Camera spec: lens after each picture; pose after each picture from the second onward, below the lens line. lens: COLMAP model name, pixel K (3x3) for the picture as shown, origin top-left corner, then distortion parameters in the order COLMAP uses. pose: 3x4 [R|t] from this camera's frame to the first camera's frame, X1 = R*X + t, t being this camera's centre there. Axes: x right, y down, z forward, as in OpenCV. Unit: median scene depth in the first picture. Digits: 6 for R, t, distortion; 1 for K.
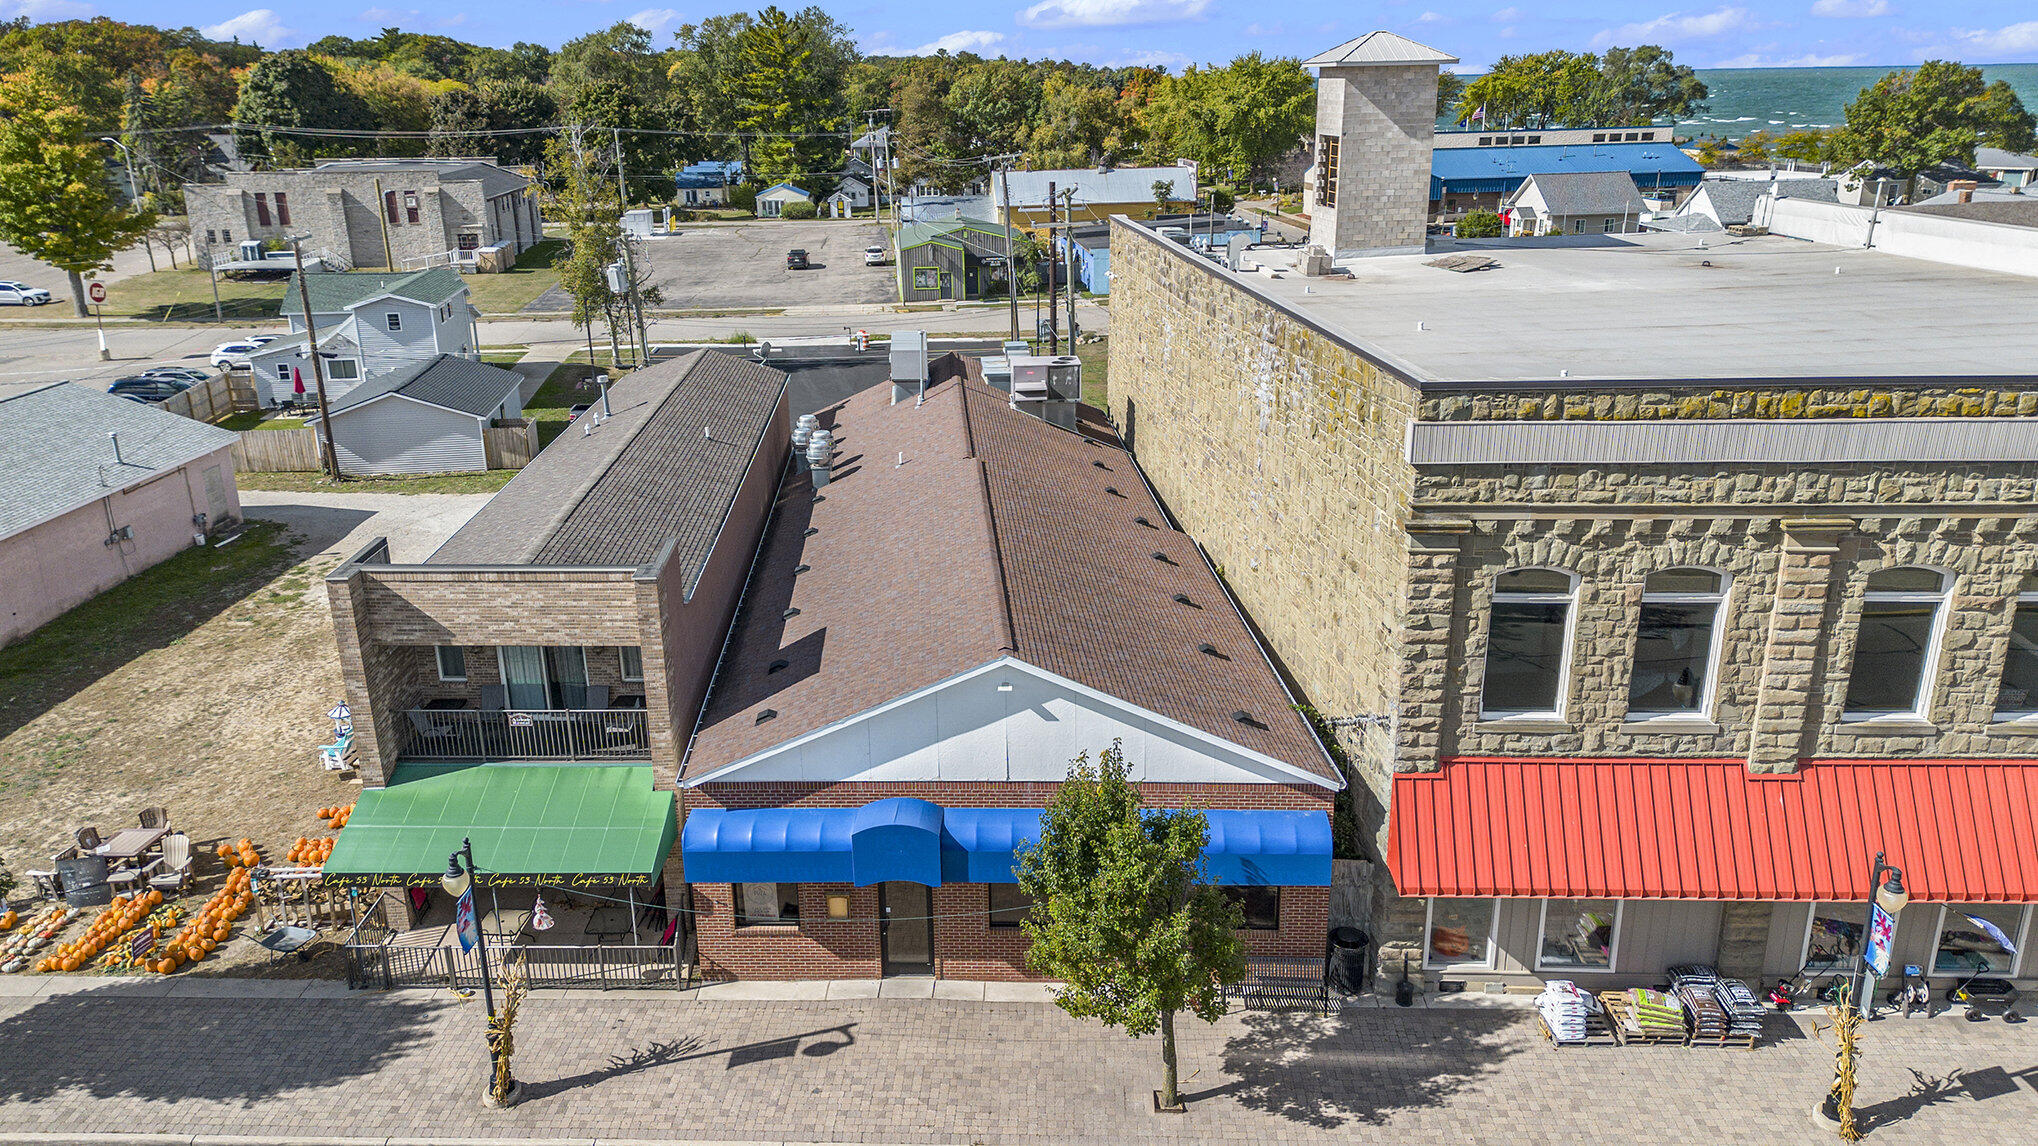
lens RADIAL K [[1400.0, 0, 1019.0], [0, 1400.0, 573.0], [0, 0, 1]] dist [0.040628, -0.005272]
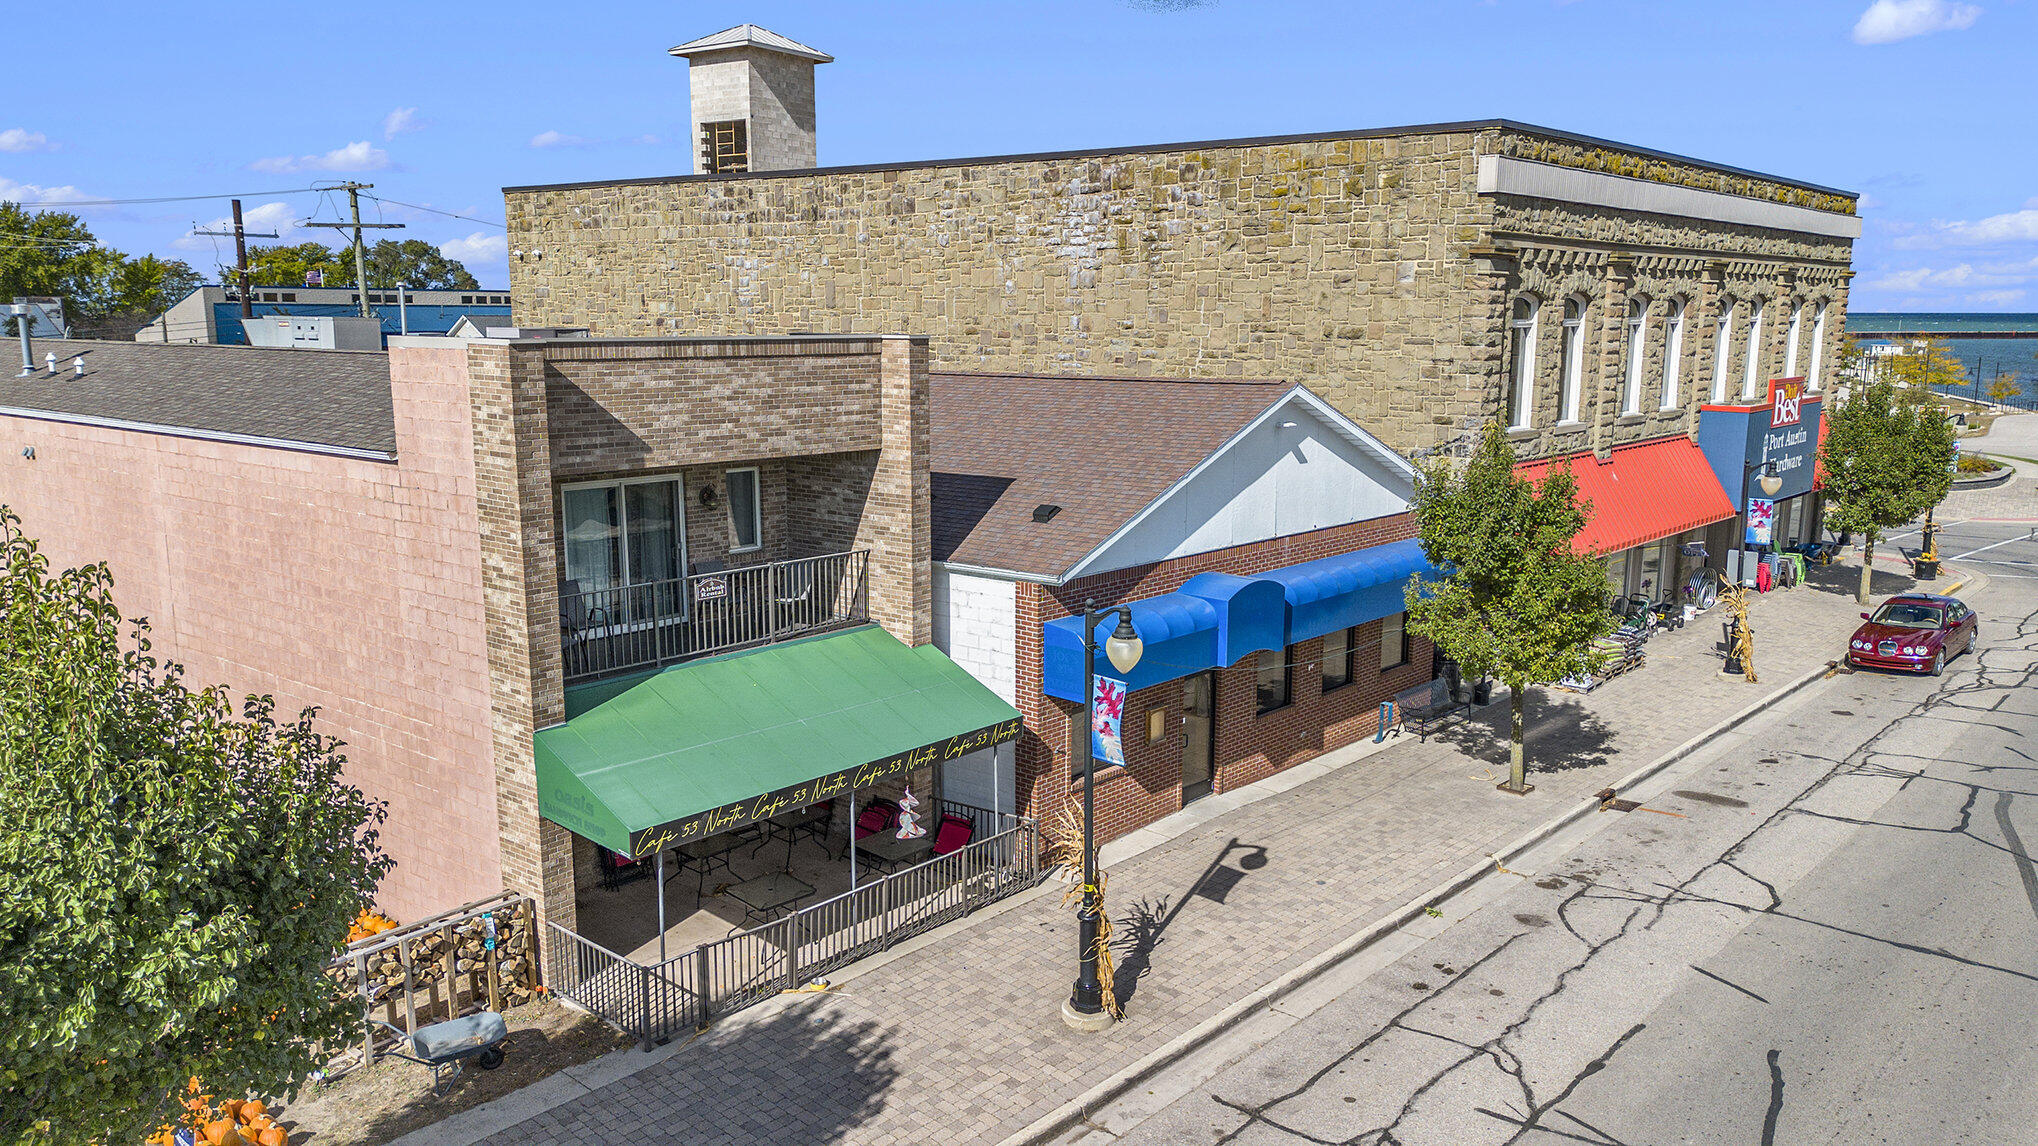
lens RADIAL K [[1400.0, 0, 1019.0], [0, 1400.0, 573.0], [0, 0, 1]] dist [0.040628, -0.005272]
pose [[0.675537, -0.127518, 0.726215, -0.798530], [0.227901, 0.972813, -0.041178, 0.171114], [-0.701221, 0.193323, 0.686233, 0.484607]]
